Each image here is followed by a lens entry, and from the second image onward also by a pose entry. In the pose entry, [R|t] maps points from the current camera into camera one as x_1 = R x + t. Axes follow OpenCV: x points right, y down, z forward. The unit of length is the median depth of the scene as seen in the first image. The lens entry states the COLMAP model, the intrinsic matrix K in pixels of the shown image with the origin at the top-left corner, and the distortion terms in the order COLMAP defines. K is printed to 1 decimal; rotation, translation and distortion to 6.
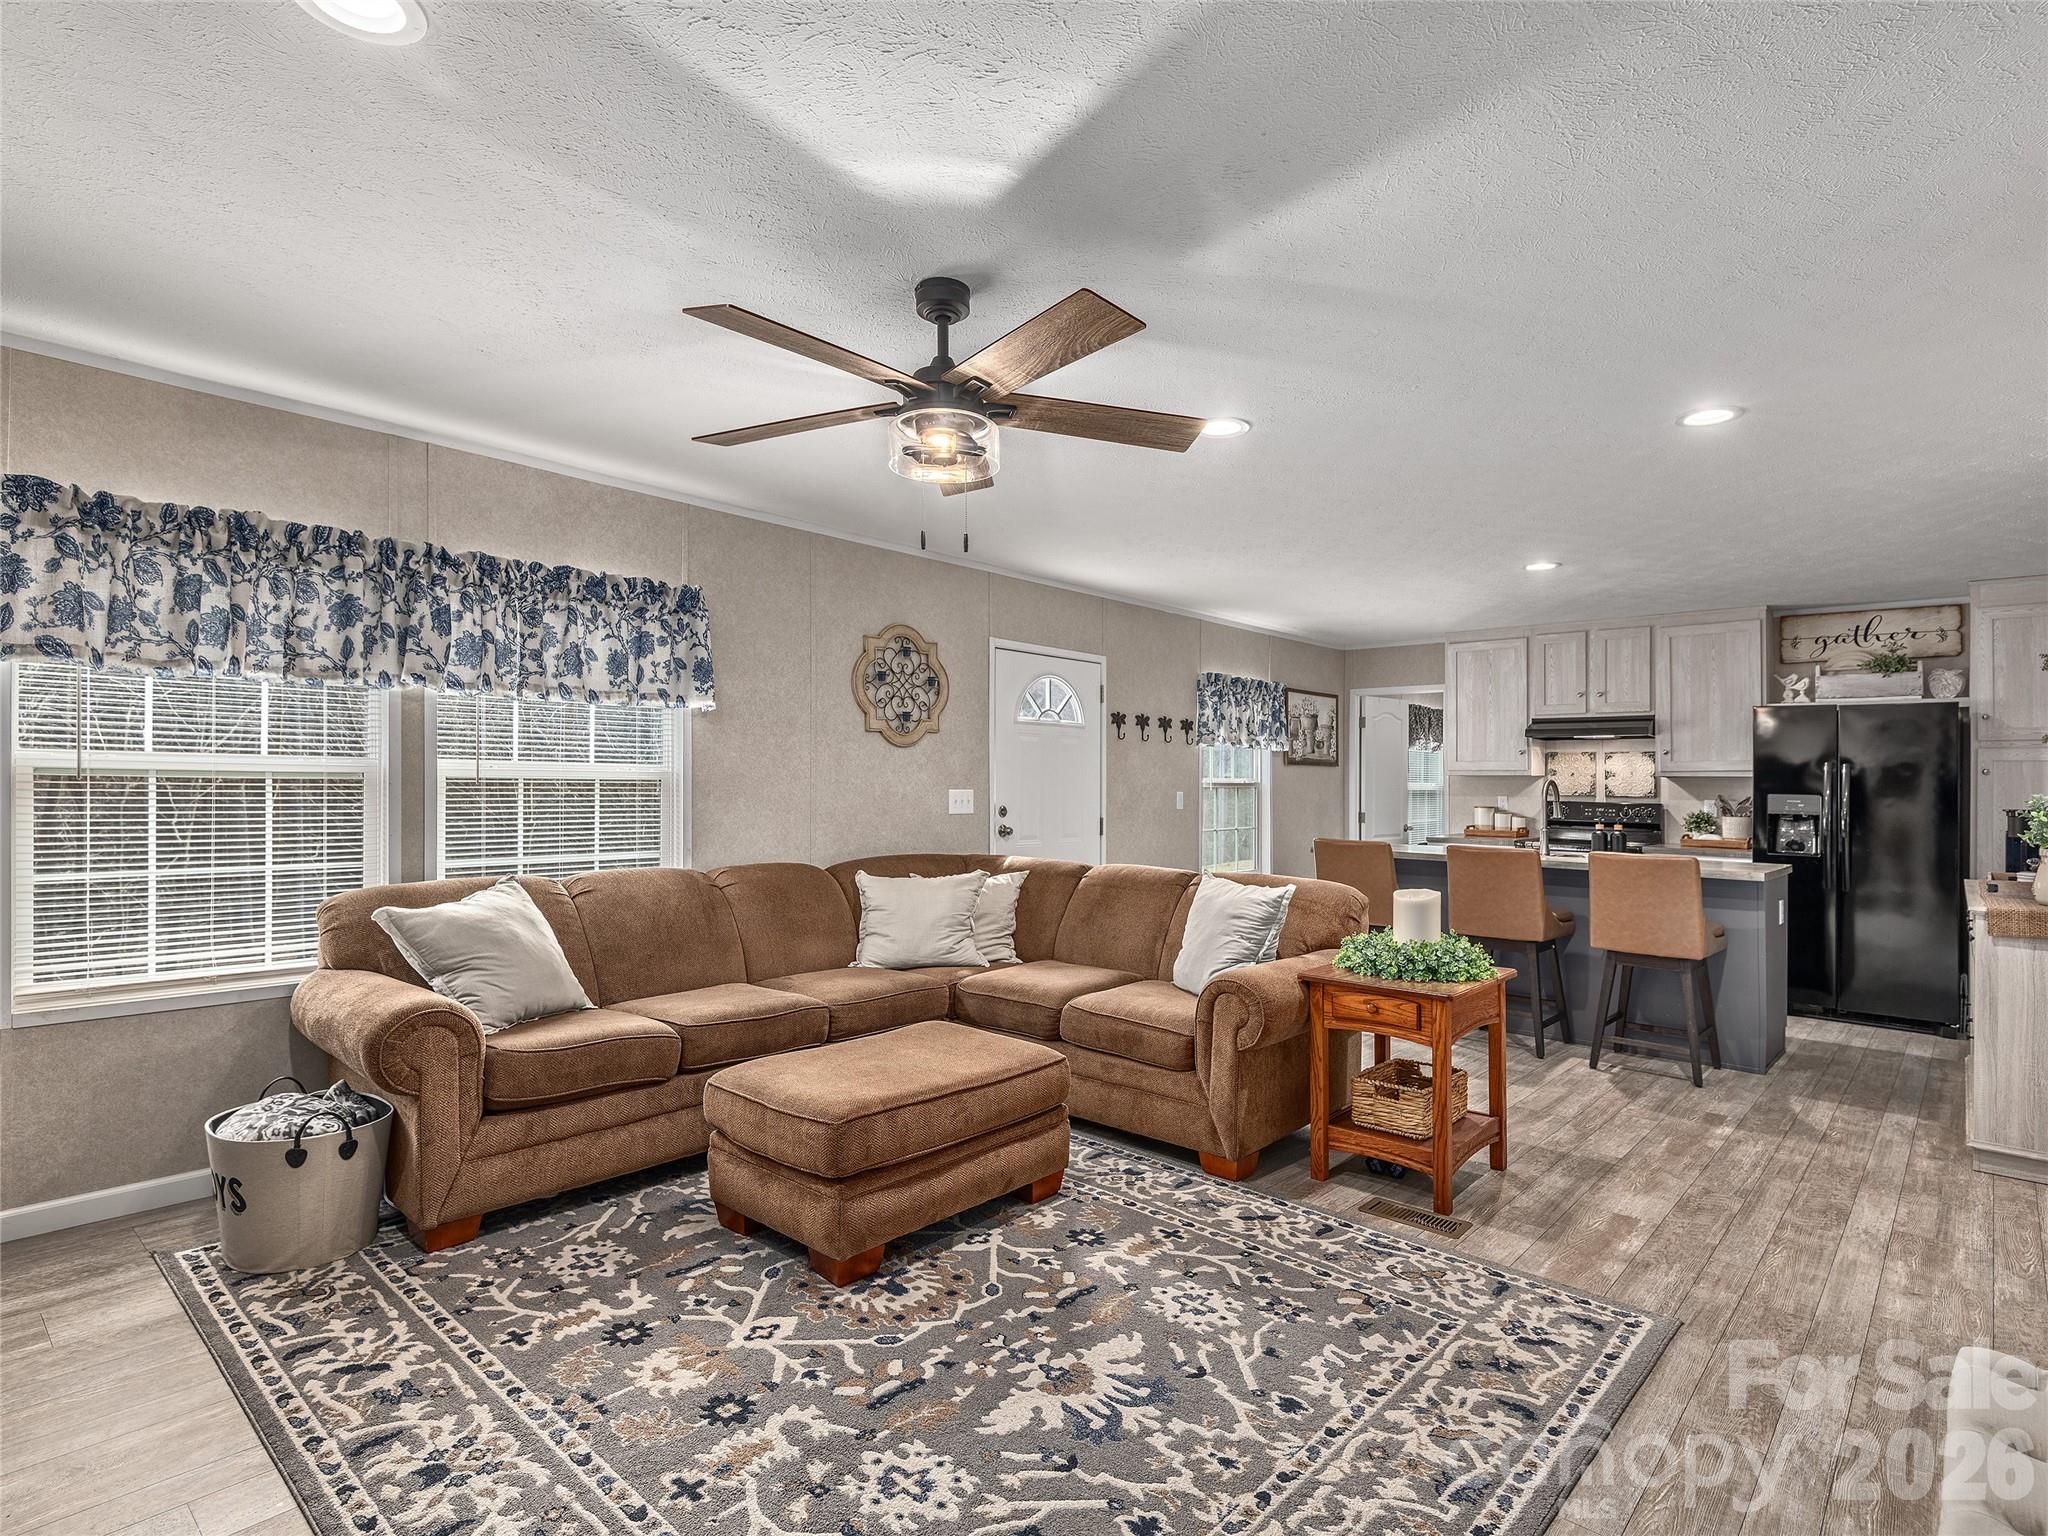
lens RADIAL K [[1093.4, 0, 1039.0], [0, 1093.4, 757.4], [0, 0, 1]] dist [0.013242, -0.001000]
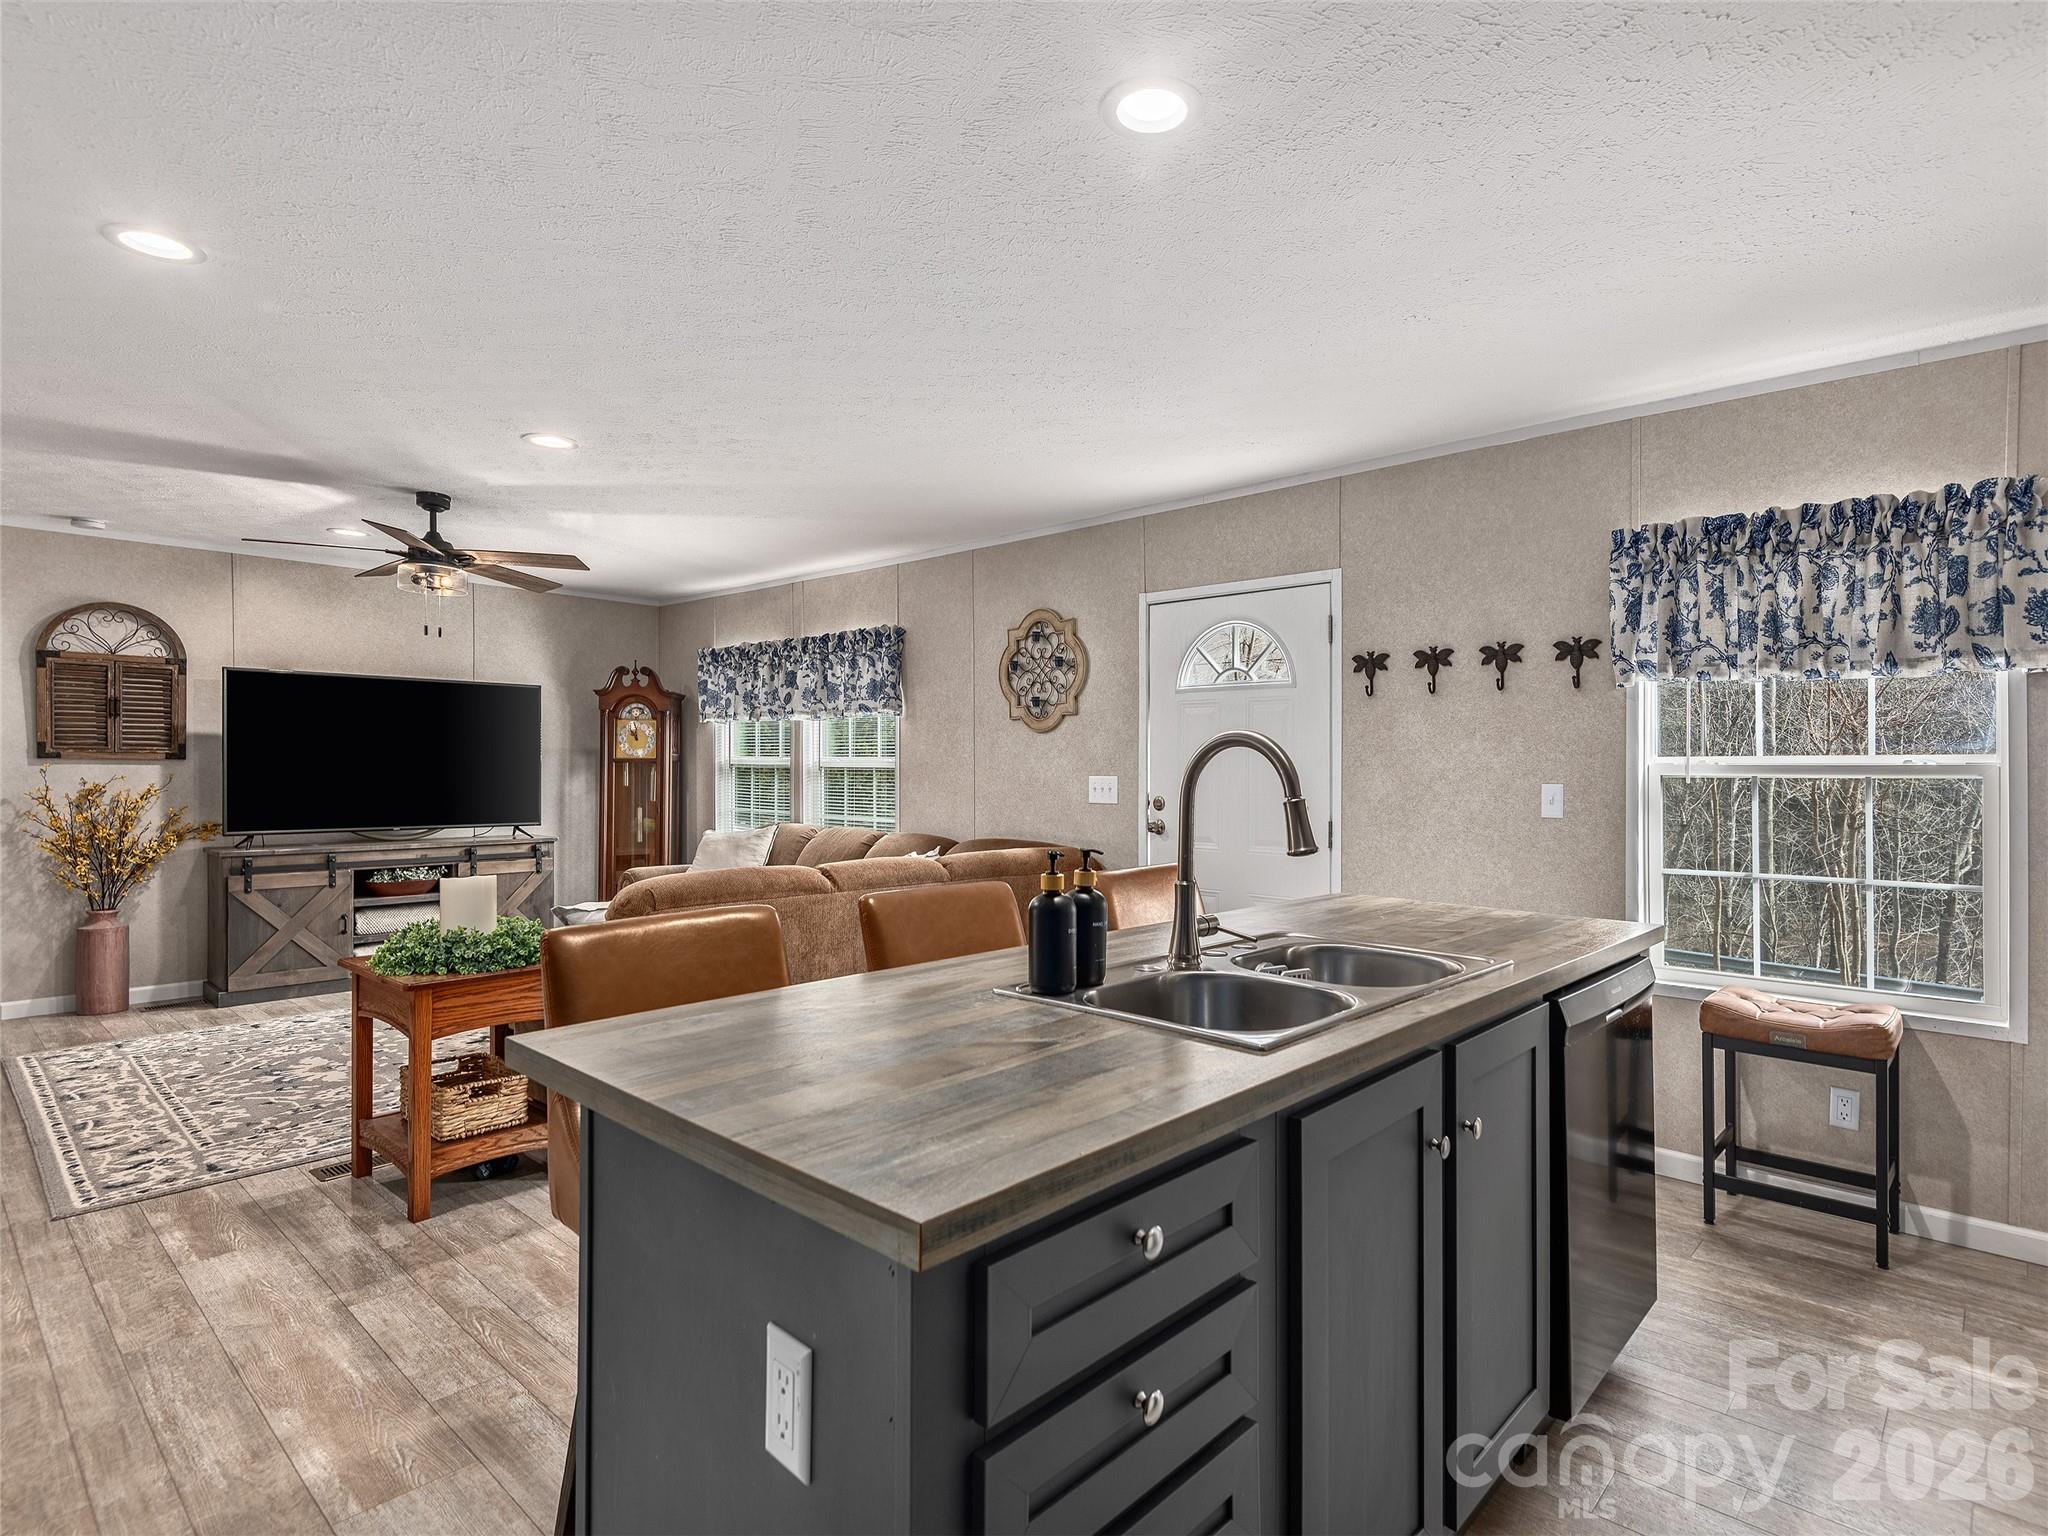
lens RADIAL K [[1044.8, 0, 1014.7], [0, 1044.8, 764.6], [0, 0, 1]] dist [0.029754, -0.015887]
pose [[-0.030043, -0.017041, -0.999403, 1.548844], [0.015620, 0.999725, -0.017516, 0.067288], [0.999427, -0.016136, -0.029768, 1.897285]]
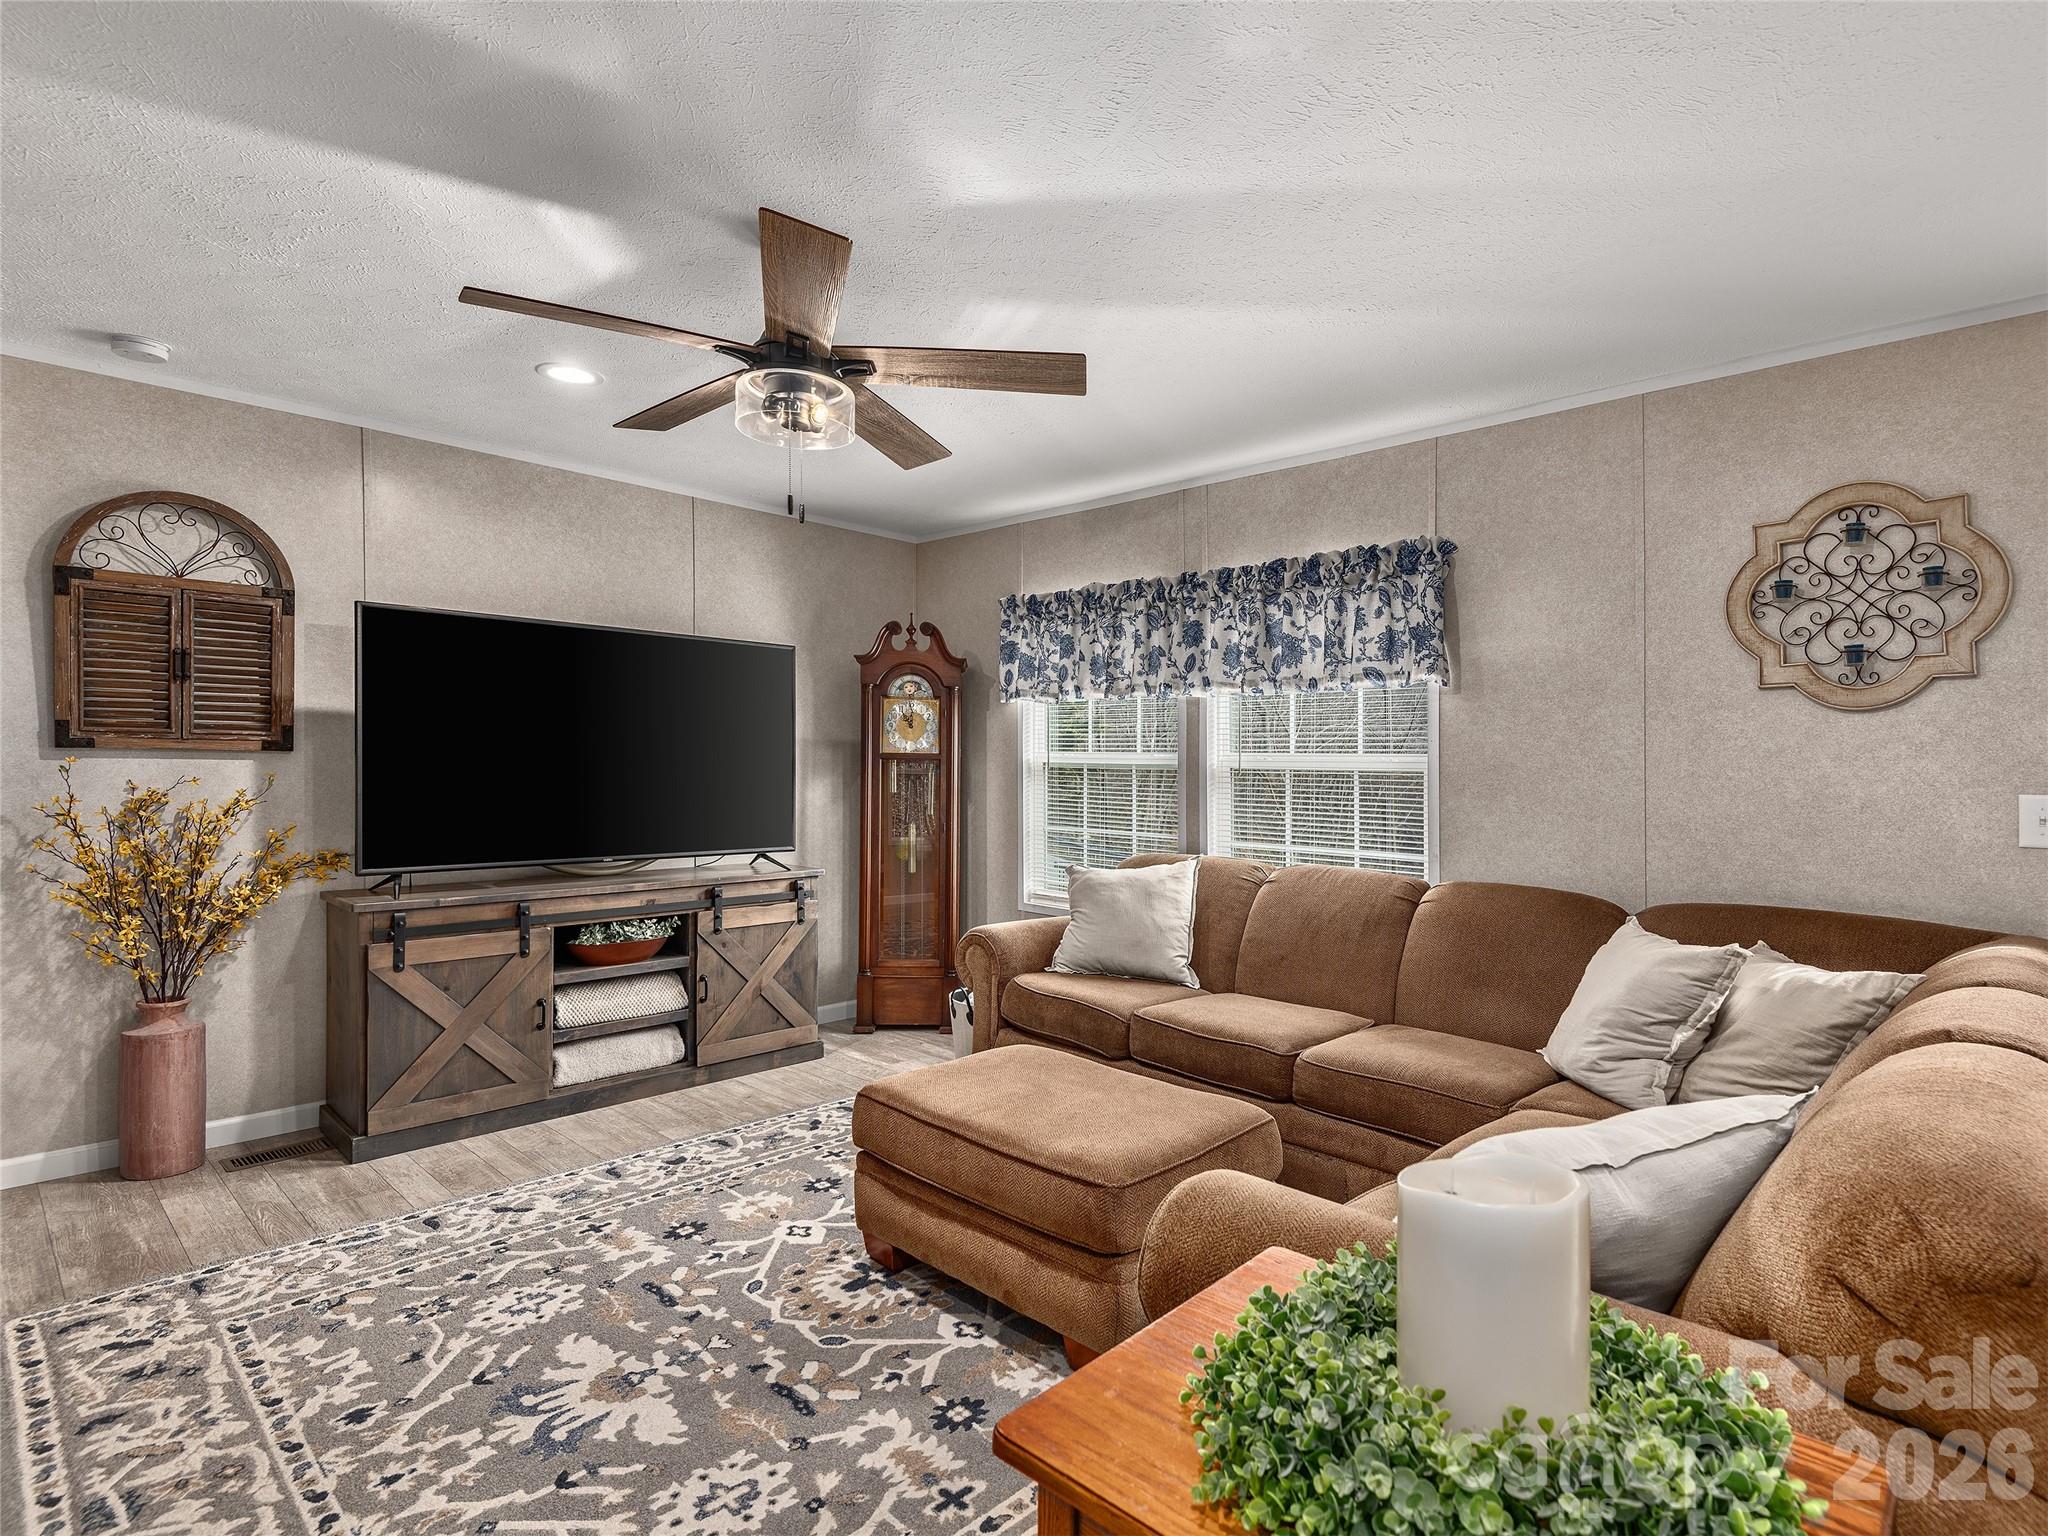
lens RADIAL K [[1032.3, 0, 1024.0], [0, 1032.3, 768.0], [0, 0, 1]] dist [0.039631, -0.023107]
pose [[-0.044214, -0.010195, -0.998970, 0.766270], [0.008946, 0.999904, -0.010601, 0.037795], [0.998982, -0.009406, -0.044118, 1.161500]]
